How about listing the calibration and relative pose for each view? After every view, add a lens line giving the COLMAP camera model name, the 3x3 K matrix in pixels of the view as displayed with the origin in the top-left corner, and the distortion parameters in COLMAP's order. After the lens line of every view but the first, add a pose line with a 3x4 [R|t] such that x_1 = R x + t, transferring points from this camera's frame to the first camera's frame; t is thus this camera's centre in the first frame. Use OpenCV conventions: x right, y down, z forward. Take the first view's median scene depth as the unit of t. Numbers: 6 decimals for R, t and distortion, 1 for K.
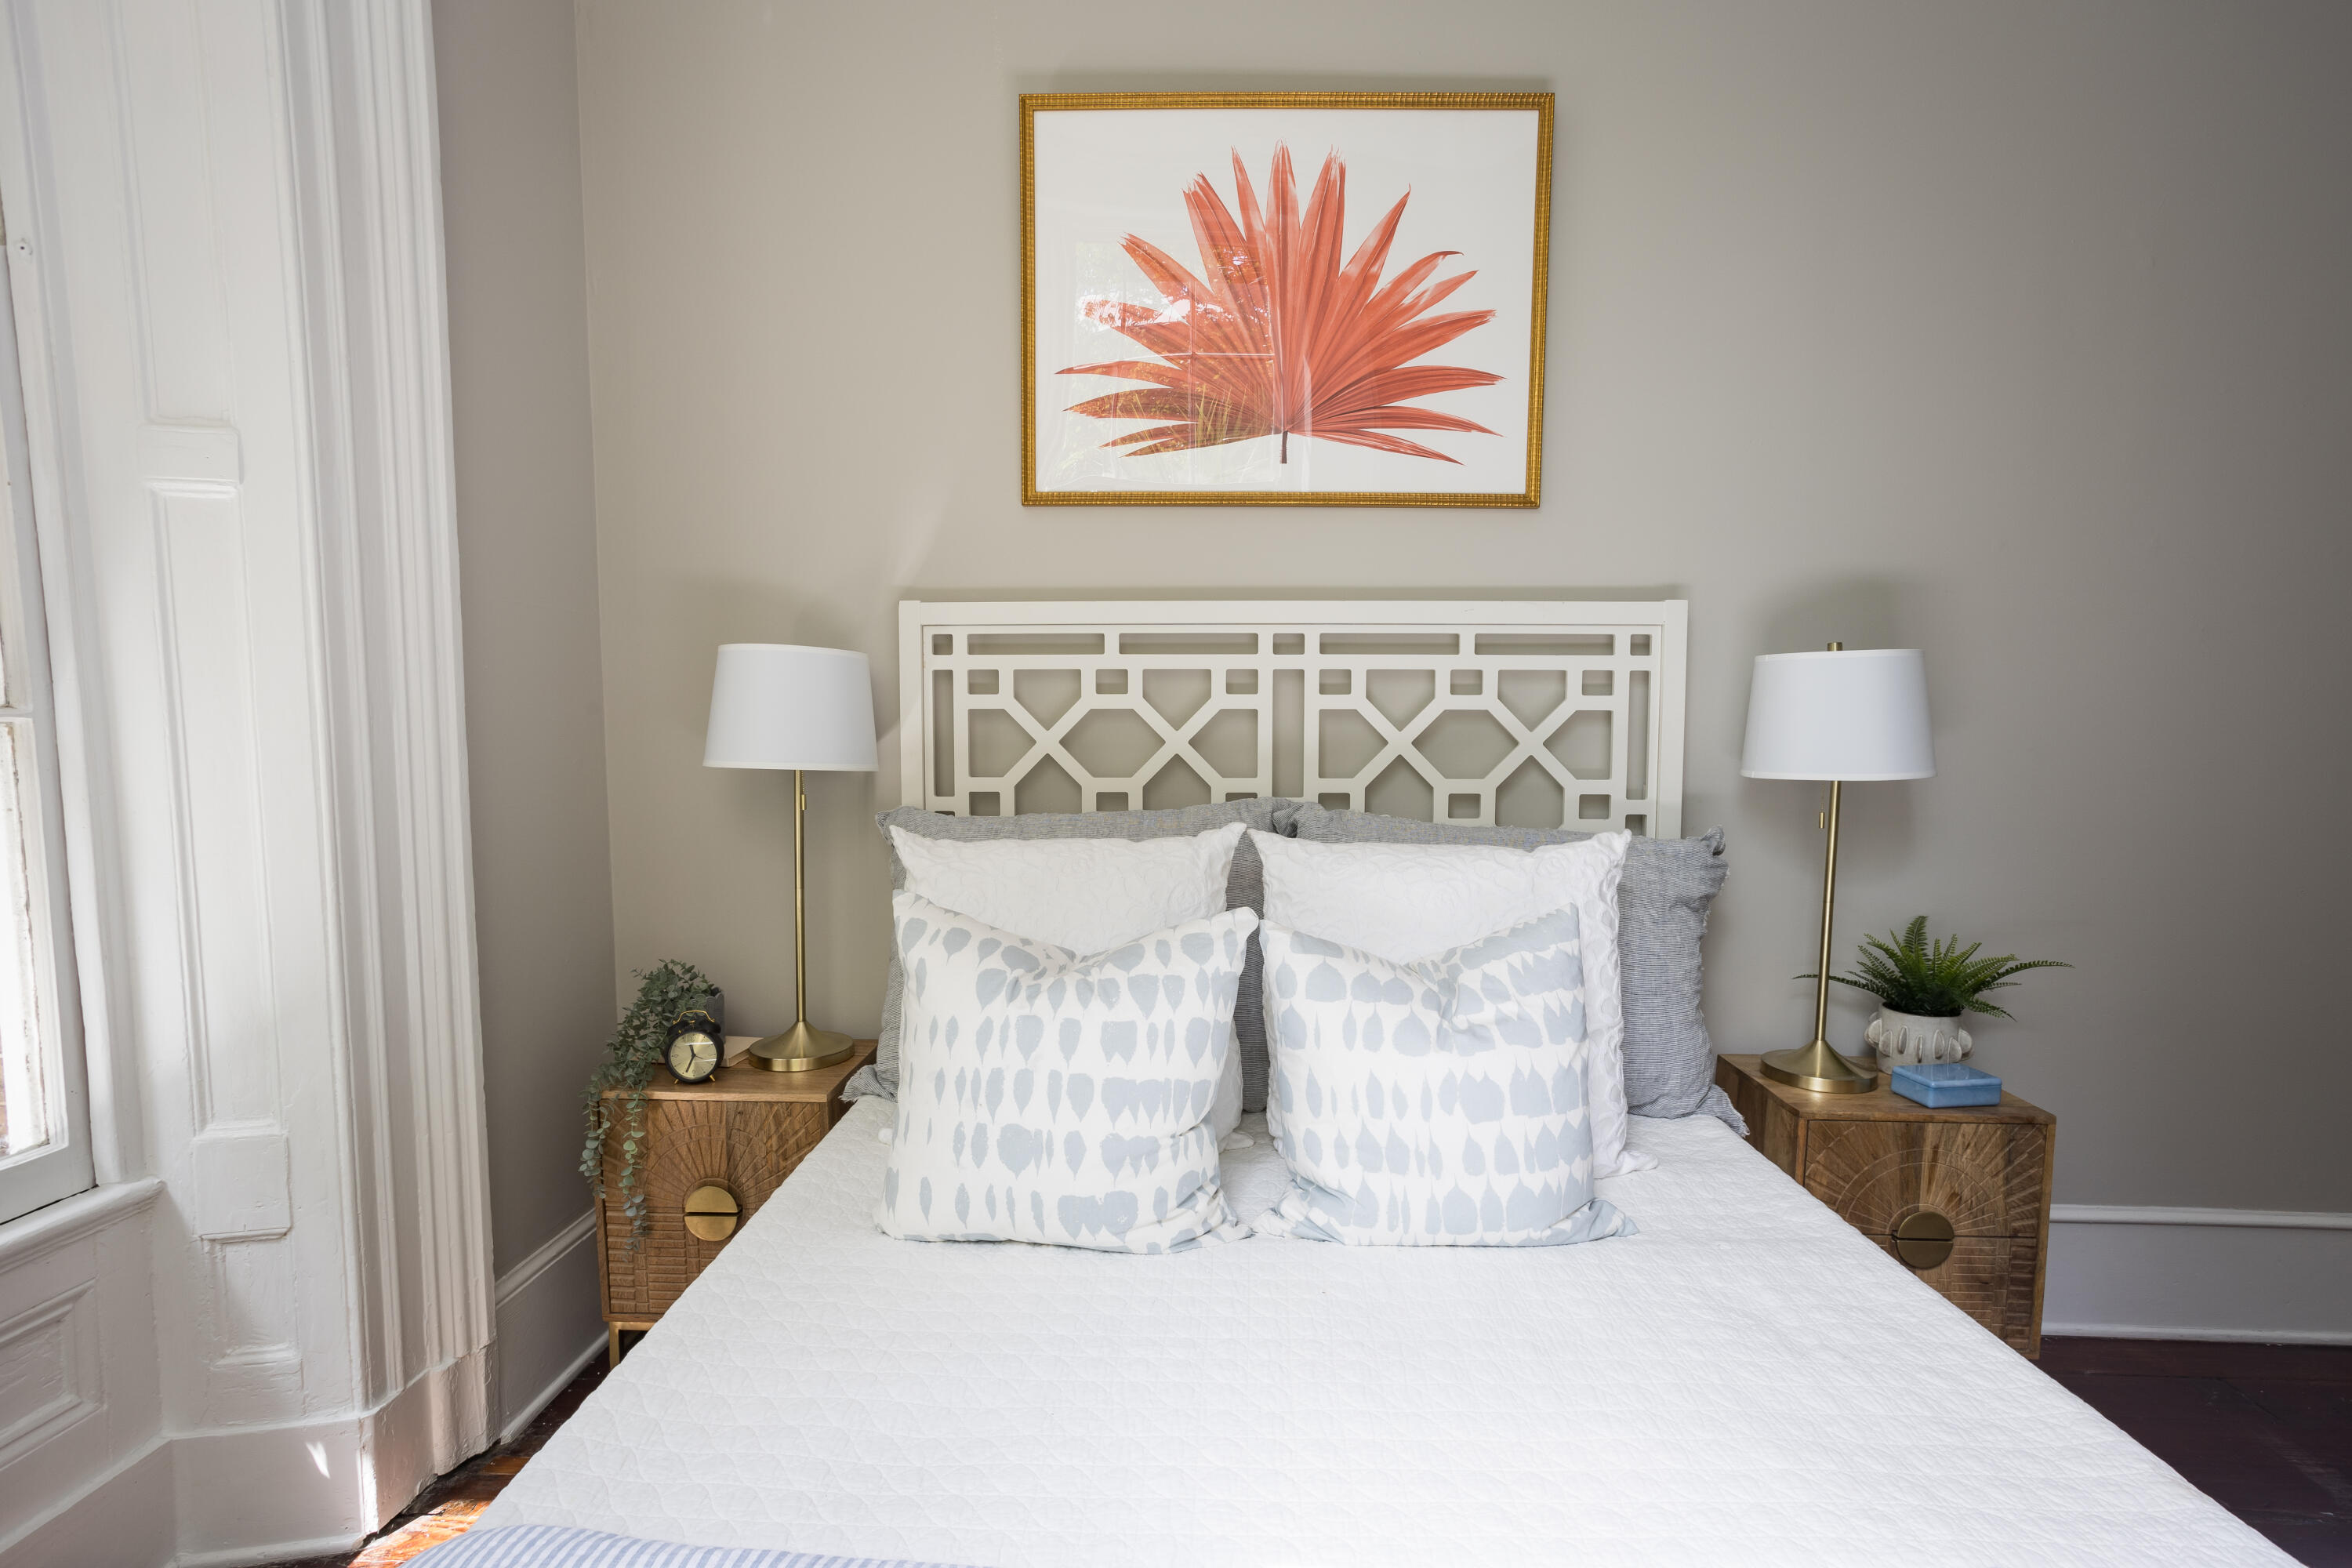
lens RADIAL K [[1153.7, 0, 1209.3], [0, 1153.7, 801.0], [0, 0, 1]] dist [-0.042382, 0.025481]
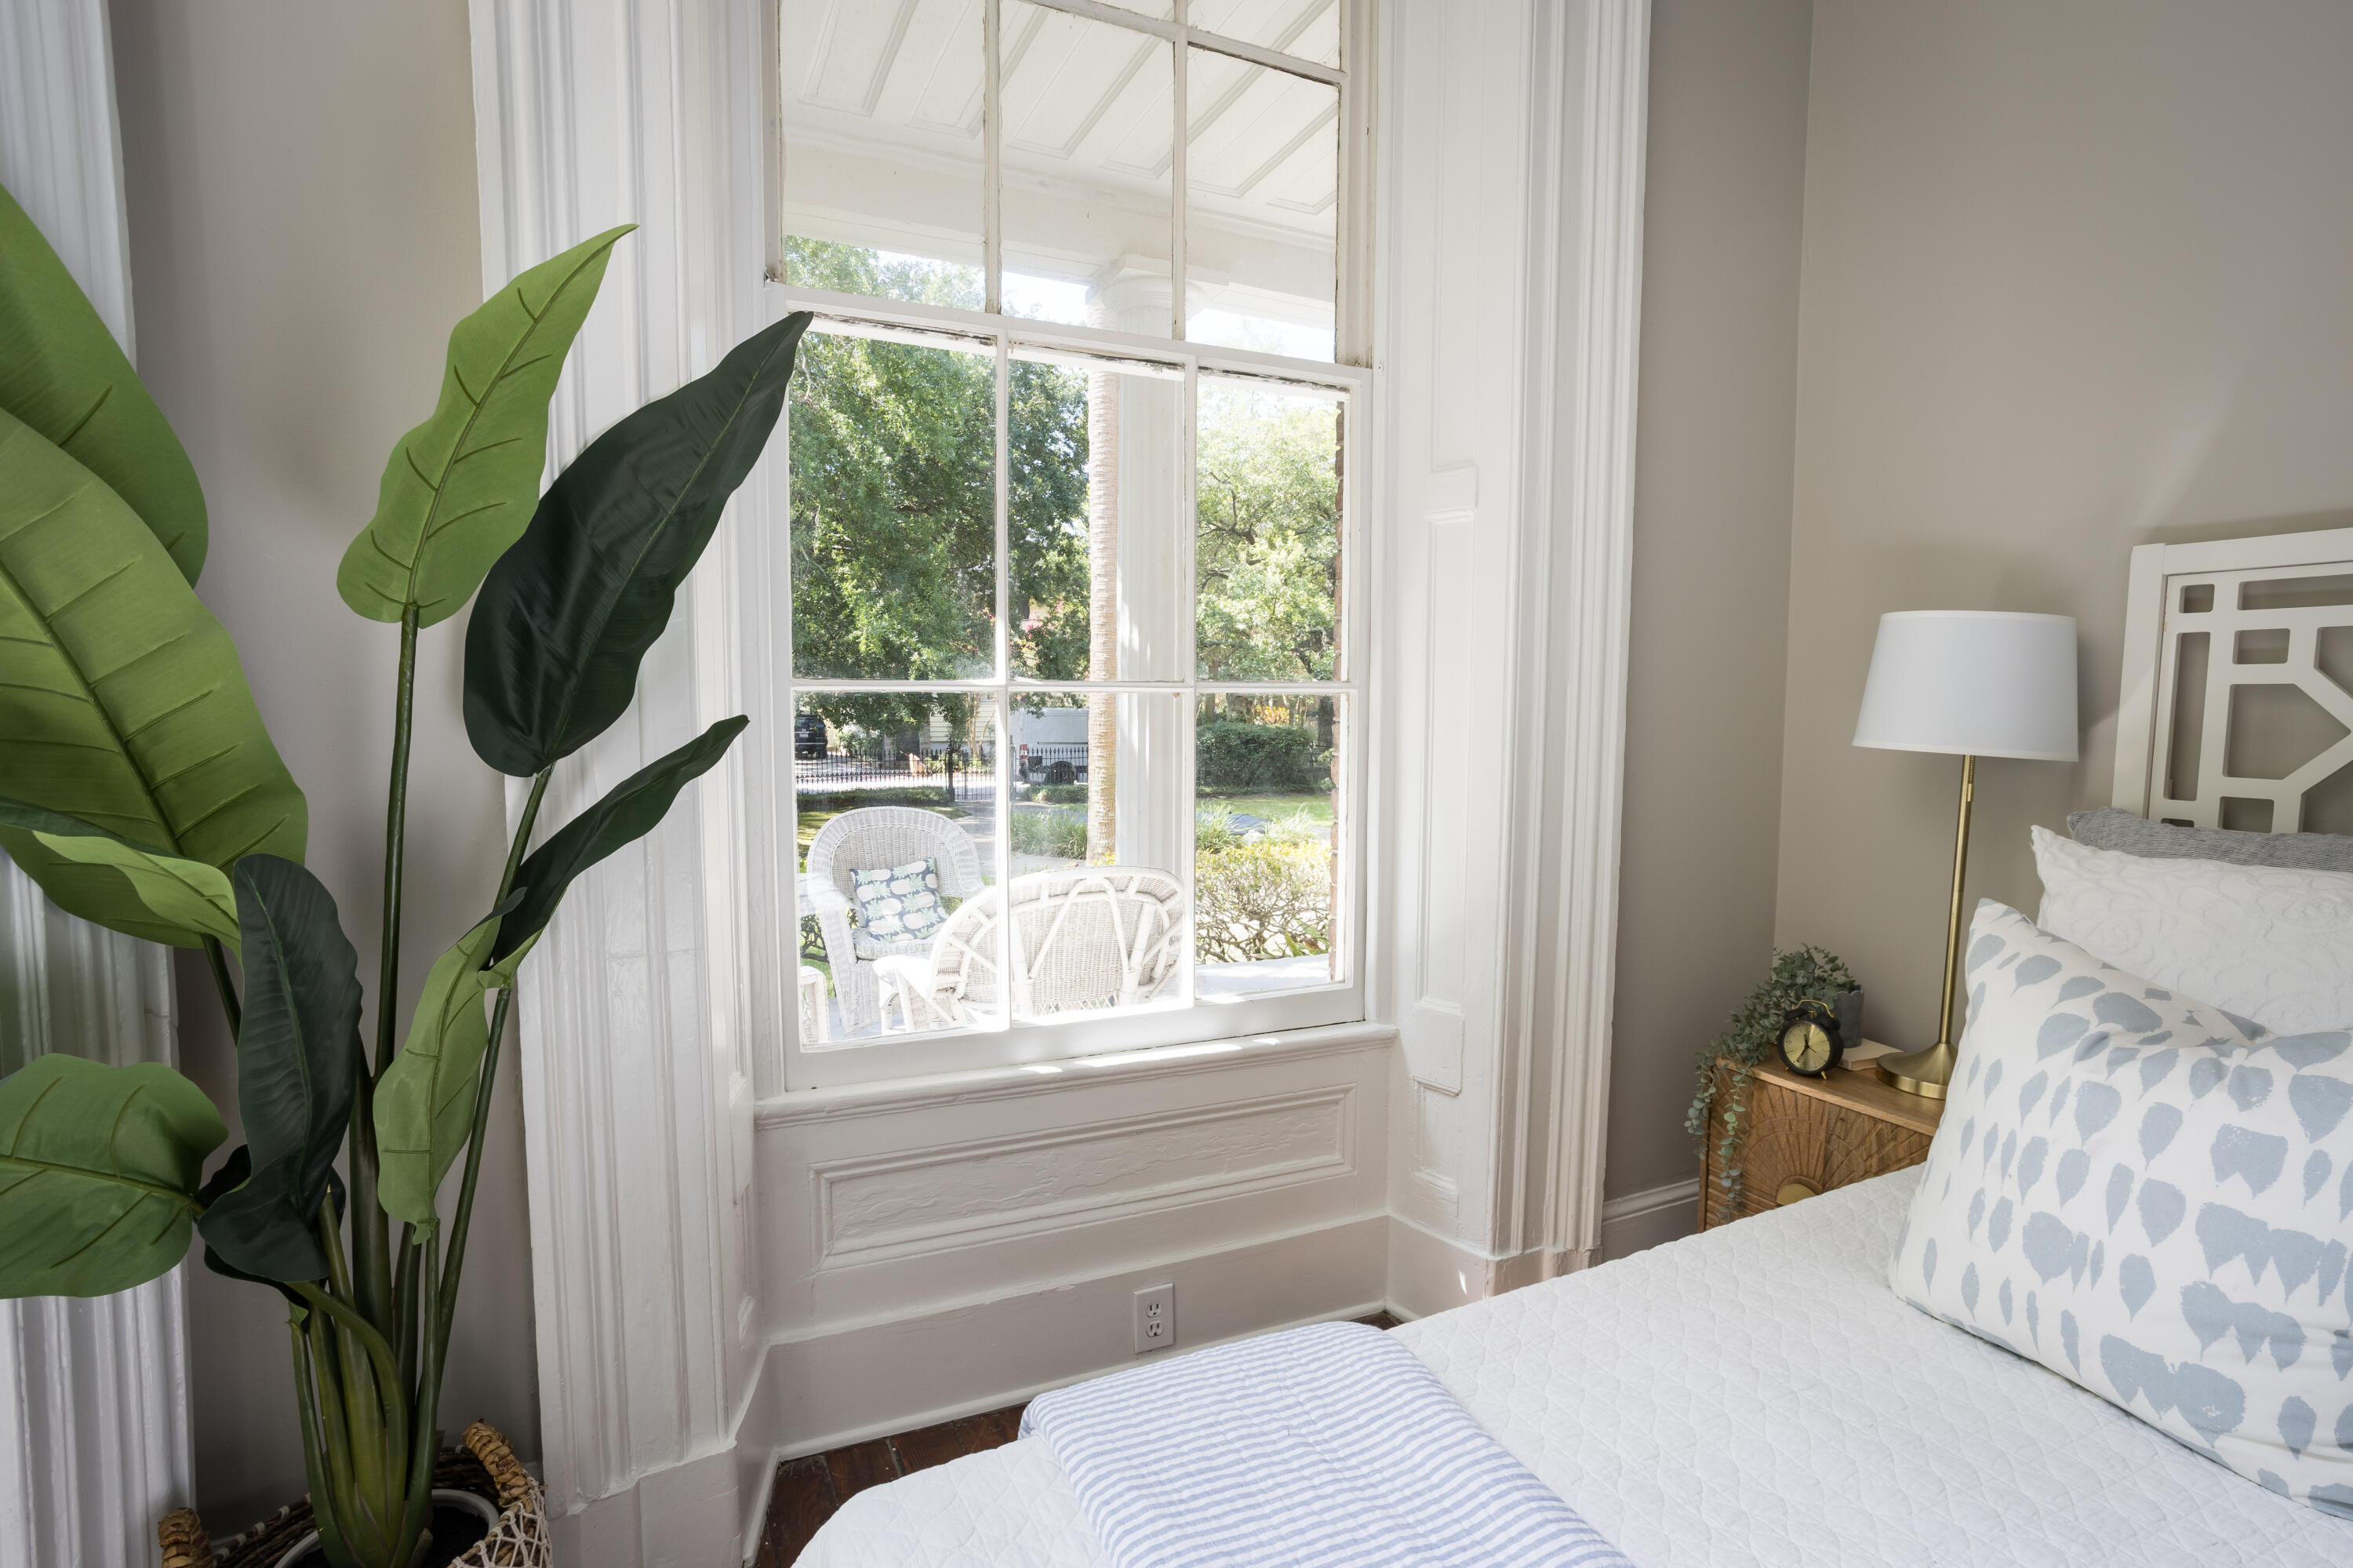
lens RADIAL K [[1212.1, 0, 1233.3], [0, 1212.1, 797.8], [0, 0, 1]] dist [-0.052101, 0.029543]
pose [[0.468434, 0.074198, -0.880378, 0.197026], [-0.071394, 0.996387, 0.045987, 0.003626], [0.880609, 0.041312, 0.472039, 0.099869]]
